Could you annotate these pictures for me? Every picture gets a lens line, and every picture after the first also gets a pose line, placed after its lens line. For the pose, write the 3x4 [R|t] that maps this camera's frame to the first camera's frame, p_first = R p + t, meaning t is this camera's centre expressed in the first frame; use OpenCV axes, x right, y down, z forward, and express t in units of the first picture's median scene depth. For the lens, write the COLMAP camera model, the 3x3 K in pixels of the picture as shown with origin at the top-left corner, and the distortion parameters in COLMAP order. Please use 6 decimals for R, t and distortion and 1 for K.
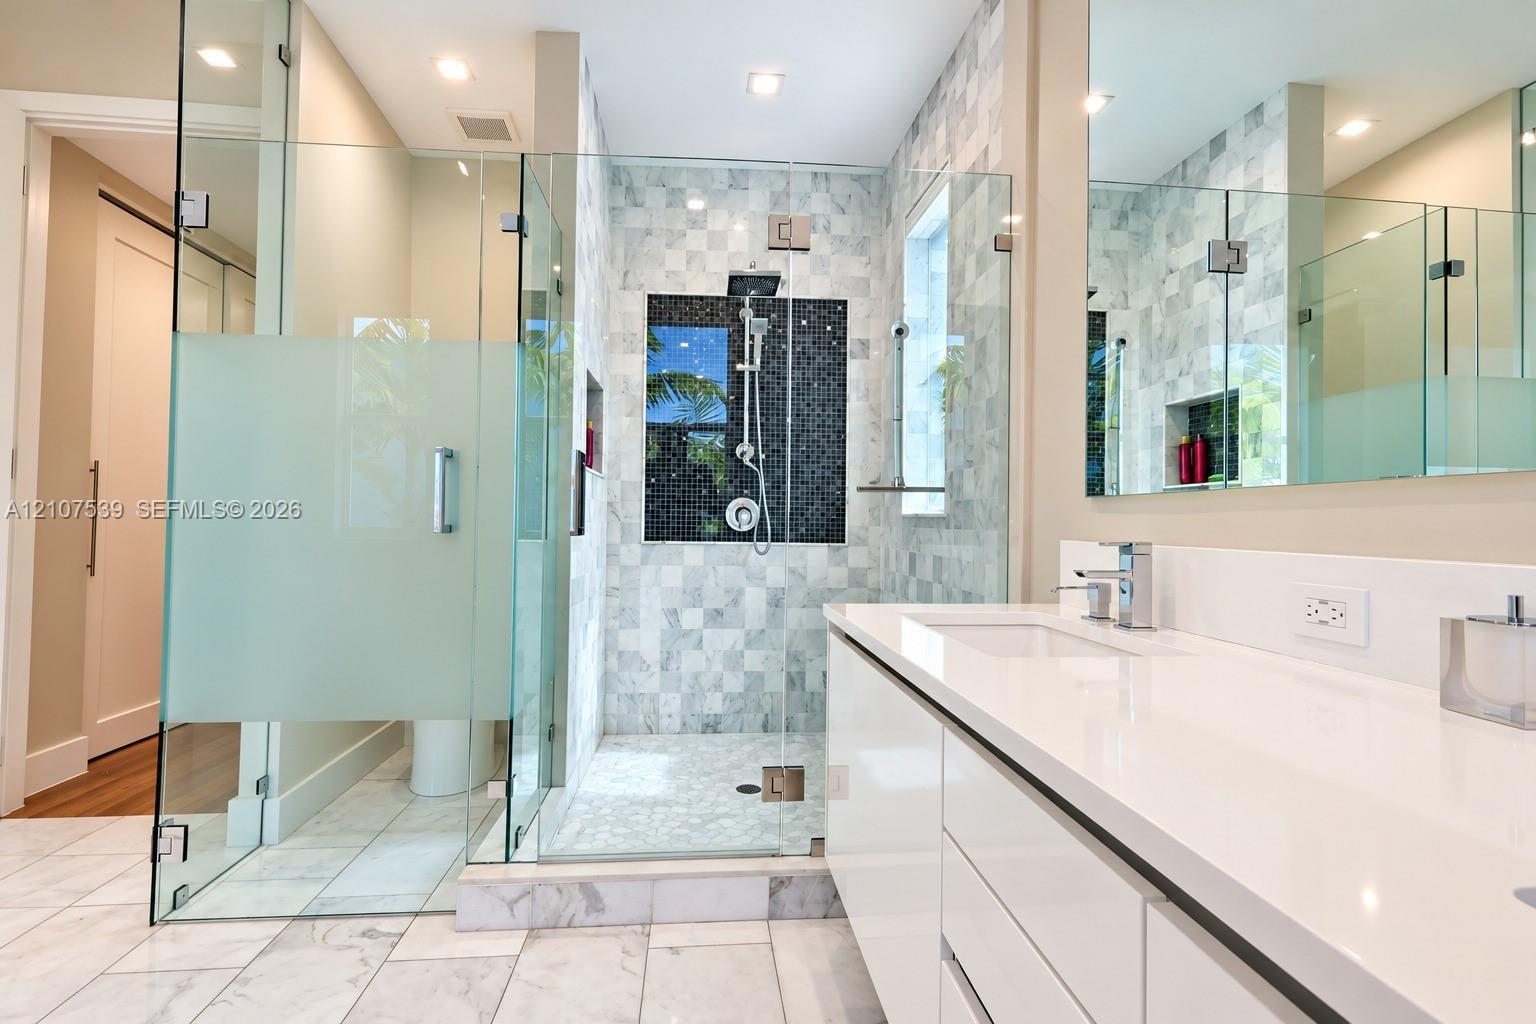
lens RADIAL K [[716.5, 0, 765.2], [0, 716.5, 502.6], [0, 0, 1]] dist [-0.003020, -0.000630]
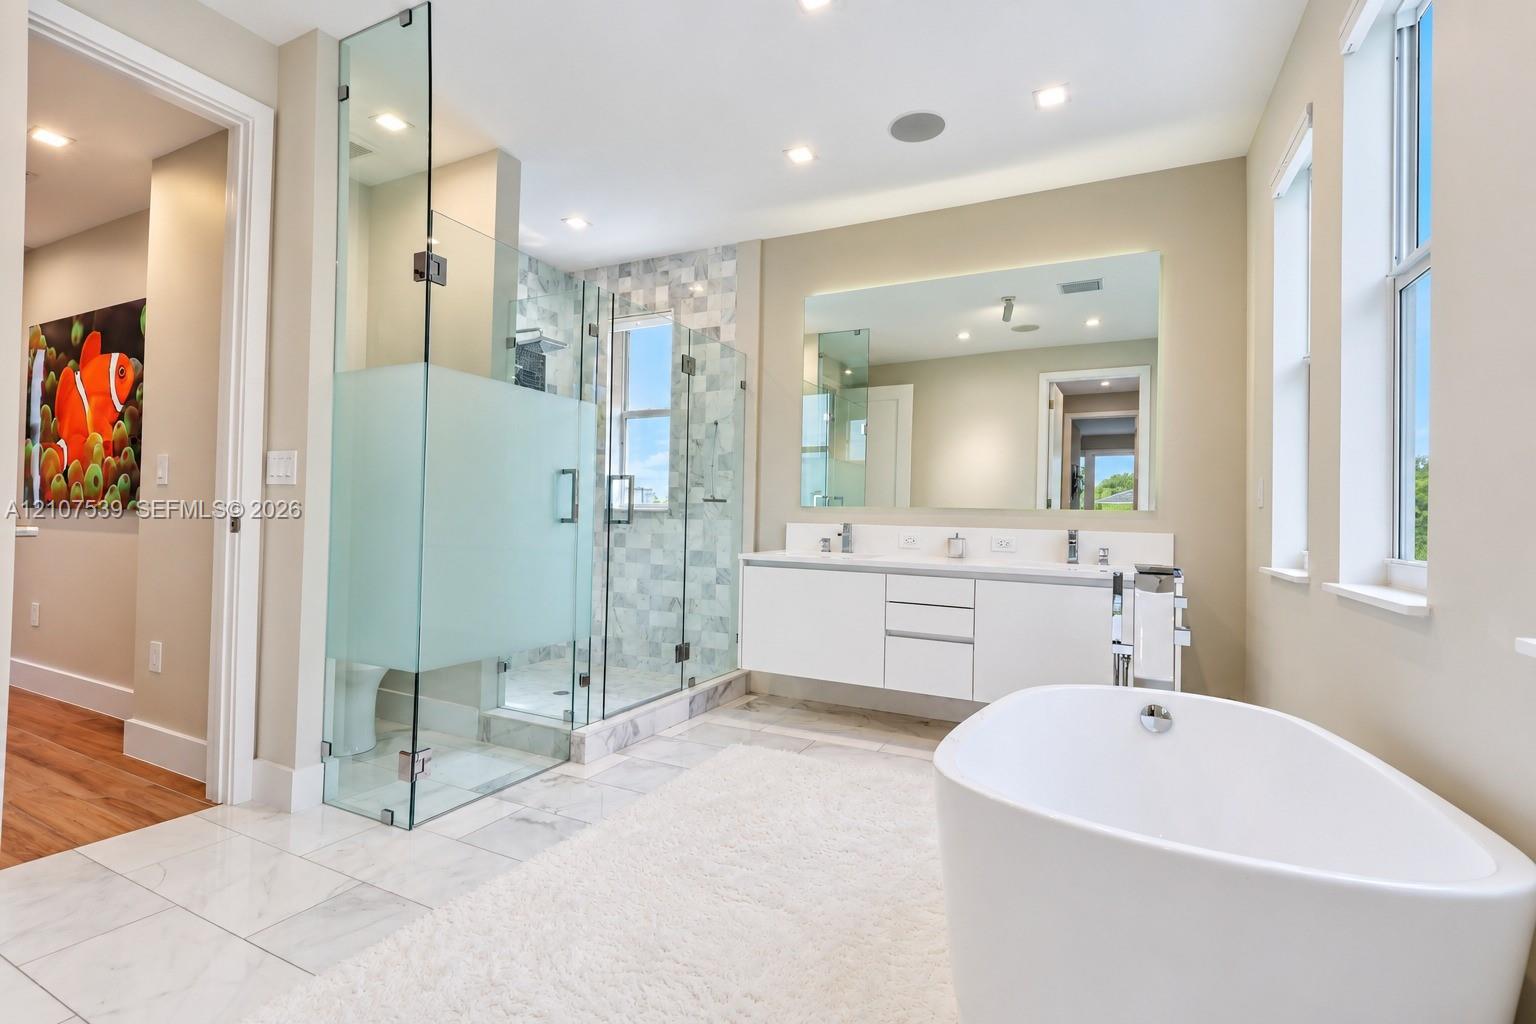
lens RADIAL K [[716.5, 0, 765.2], [0, 716.5, 502.6], [0, 0, 1]] dist [-0.003020, -0.000630]
pose [[0.523656, 0.022587, 0.851630, -1.590087], [-0.037656, 0.999285, -0.003349, -0.013370], [-0.851097, -0.030315, 0.524133, -0.193607]]
